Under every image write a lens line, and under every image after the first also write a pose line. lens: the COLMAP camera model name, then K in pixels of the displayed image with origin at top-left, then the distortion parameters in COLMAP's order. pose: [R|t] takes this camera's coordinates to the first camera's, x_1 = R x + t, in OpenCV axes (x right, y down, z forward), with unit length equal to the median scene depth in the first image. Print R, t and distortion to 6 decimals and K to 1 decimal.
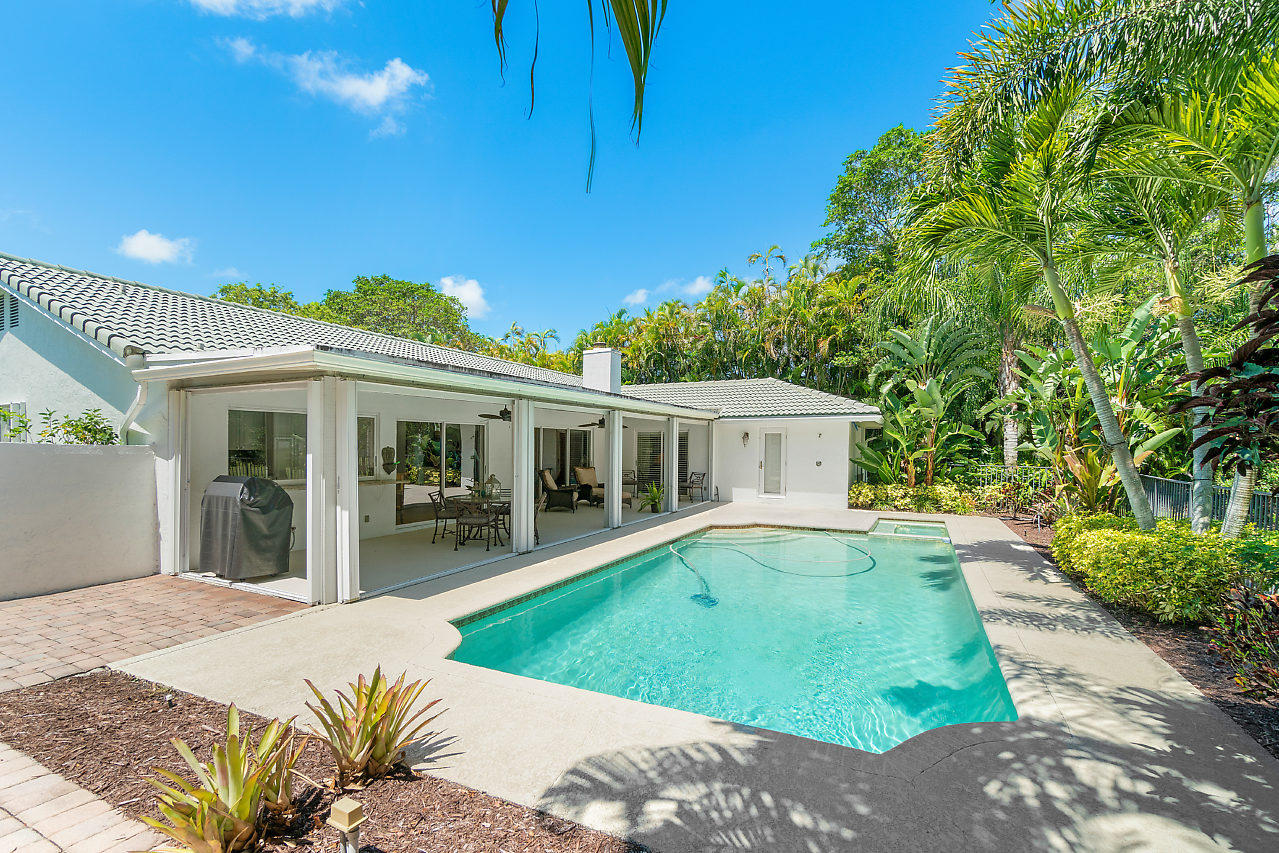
lens RADIAL K [[576.3, 0, 638.1], [0, 576.3, 445.6], [0, 0, 1]] dist [0.002332, 0.000444]
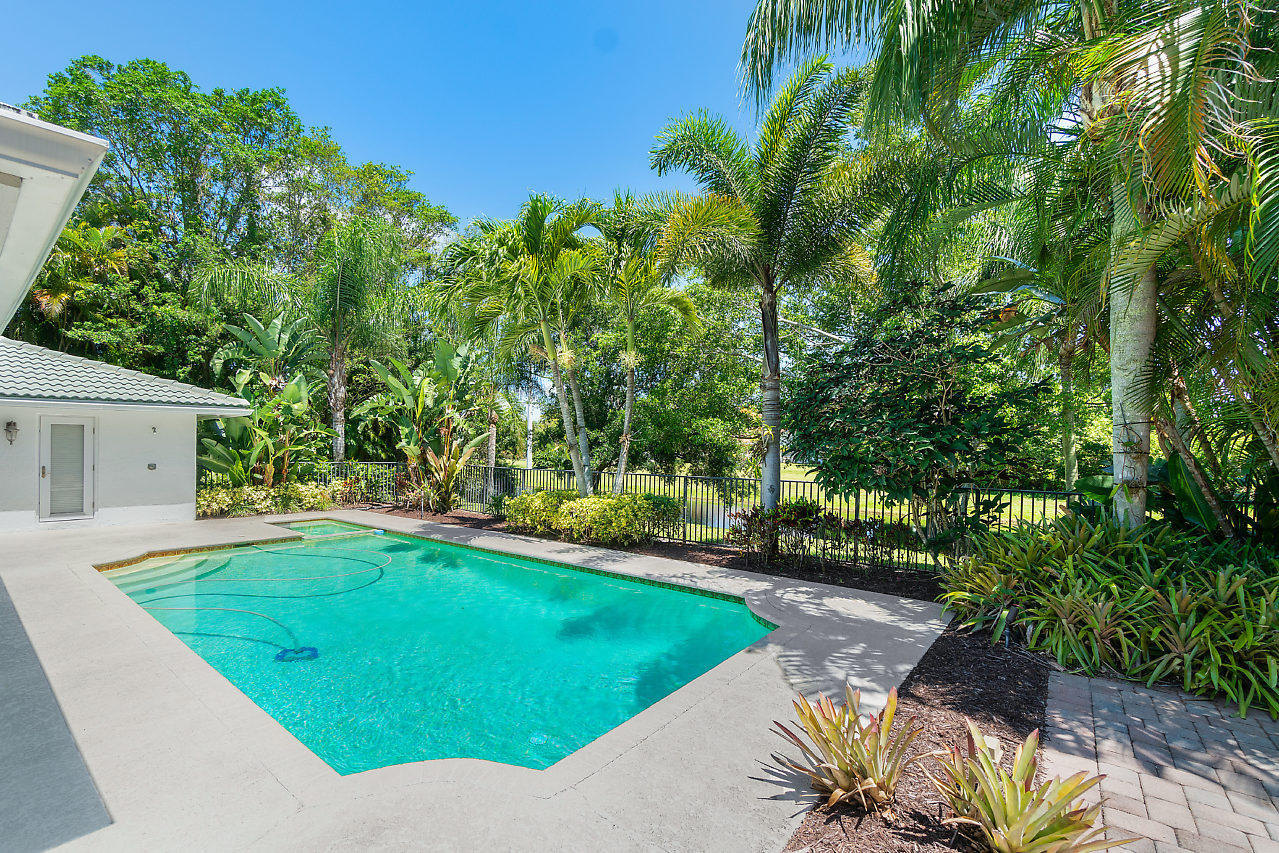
lens RADIAL K [[555.5, 0, 638.5], [0, 555.5, 447.0], [0, 0, 1]] dist [-0.000130, -0.000018]
pose [[0.222564, -0.004041, 0.974910, -1.127663], [-0.005605, 0.999970, 0.005424, -0.009087], [-0.974902, -0.006672, 0.222535, 0.901317]]
